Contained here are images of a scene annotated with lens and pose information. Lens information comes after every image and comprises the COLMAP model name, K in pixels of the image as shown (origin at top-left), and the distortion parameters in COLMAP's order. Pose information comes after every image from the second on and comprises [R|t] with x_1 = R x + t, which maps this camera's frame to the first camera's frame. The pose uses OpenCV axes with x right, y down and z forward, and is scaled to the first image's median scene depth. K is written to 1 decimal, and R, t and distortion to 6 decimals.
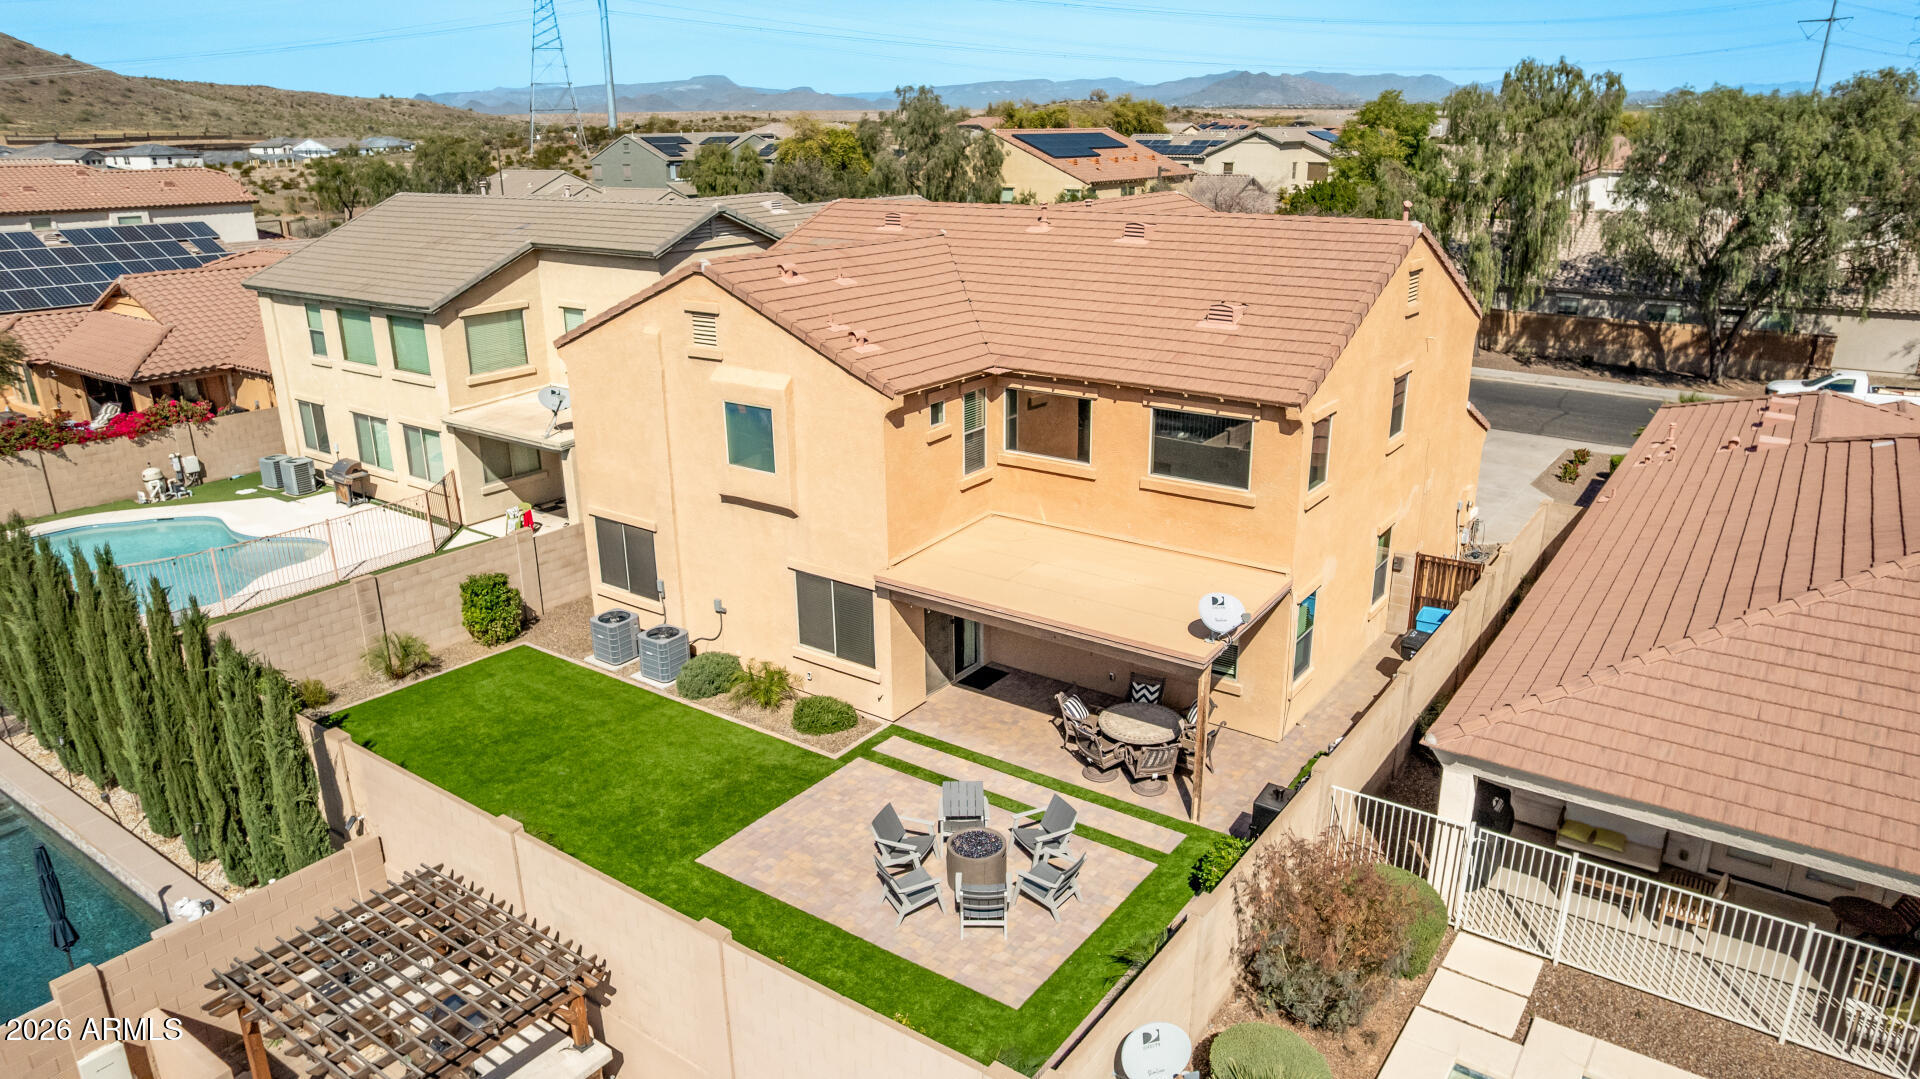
lens RADIAL K [[1249.6, 0, 960.0], [0, 1249.6, 539.5], [0, 0, 1]] dist [-0.061680, 0.043162]
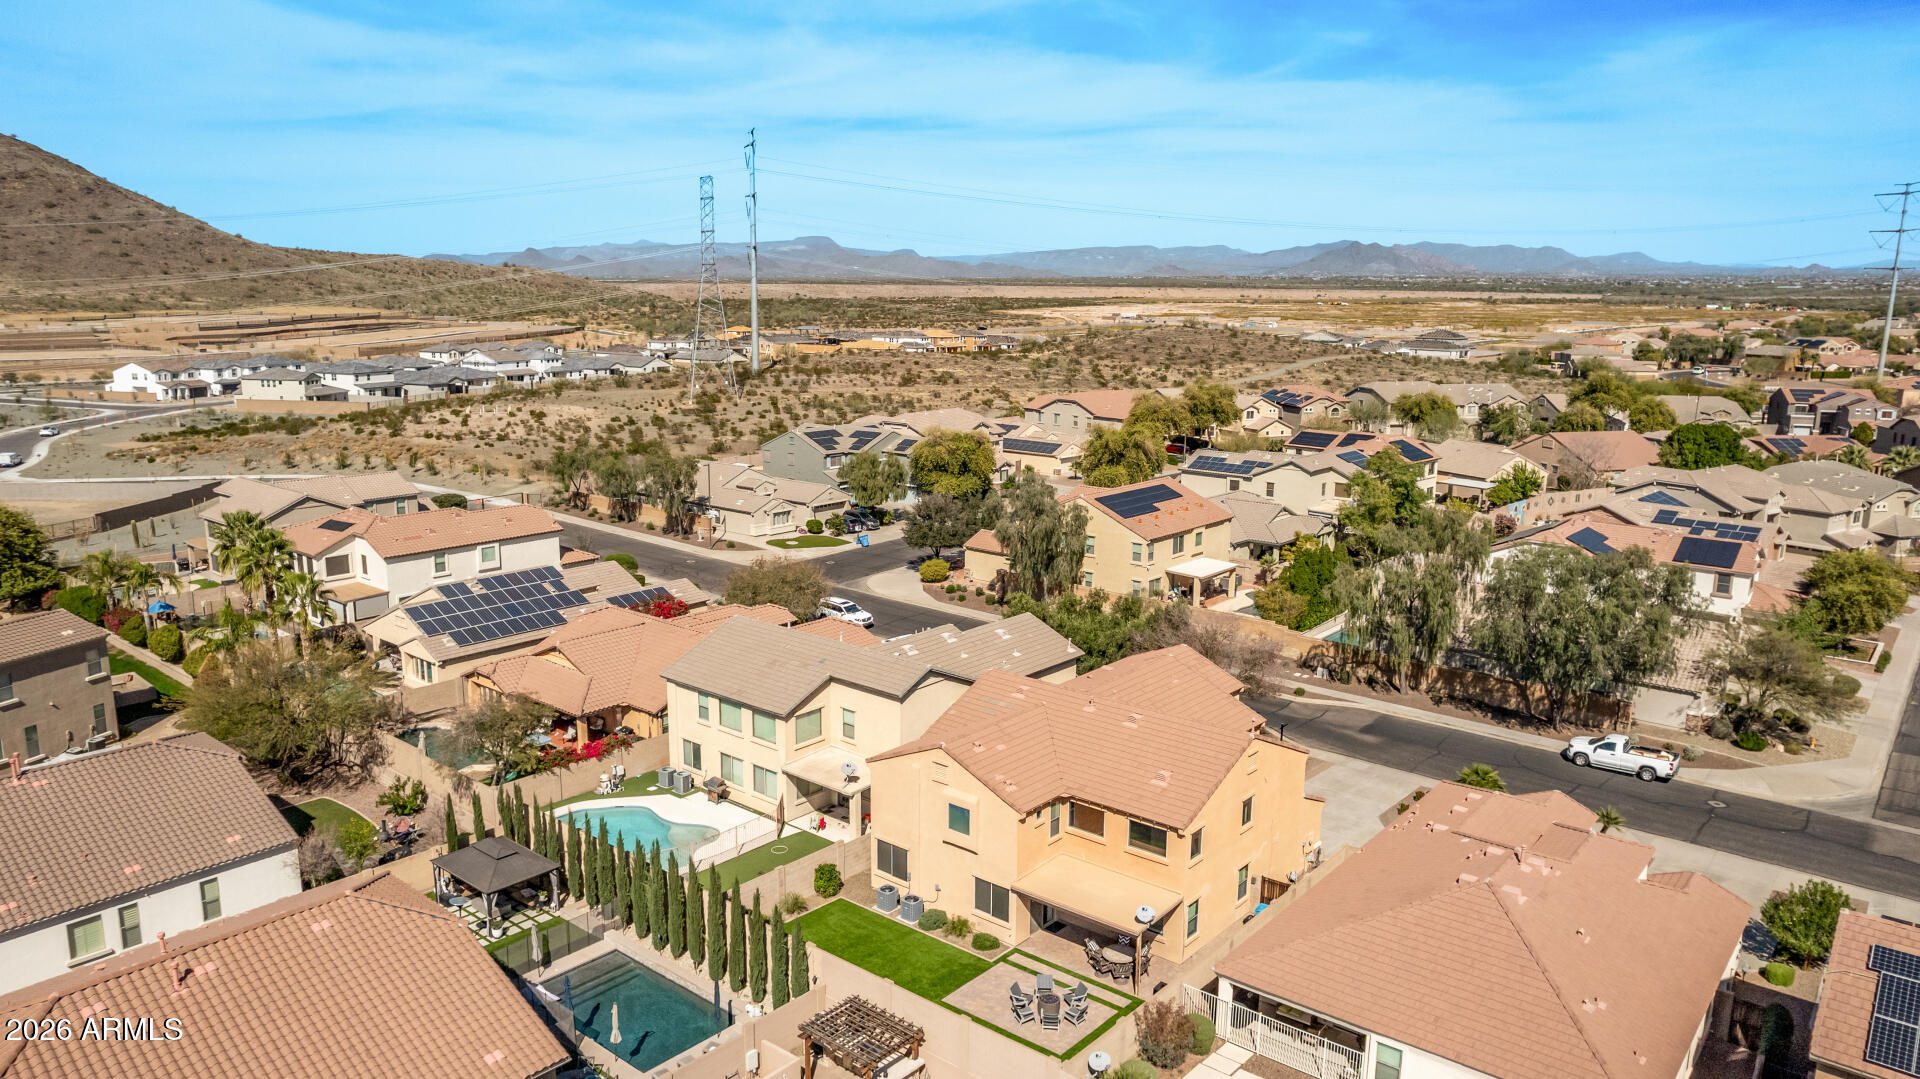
lens RADIAL K [[1249.6, 0, 960.0], [0, 1249.6, 539.5], [0, 0, 1]] dist [-0.061680, 0.043162]
pose [[0.996642, 0.030981, -0.075794, -0.004863], [-0.041727, 0.988613, -0.144581, -0.258196], [0.070452, 0.147258, 0.986586, -1.365415]]
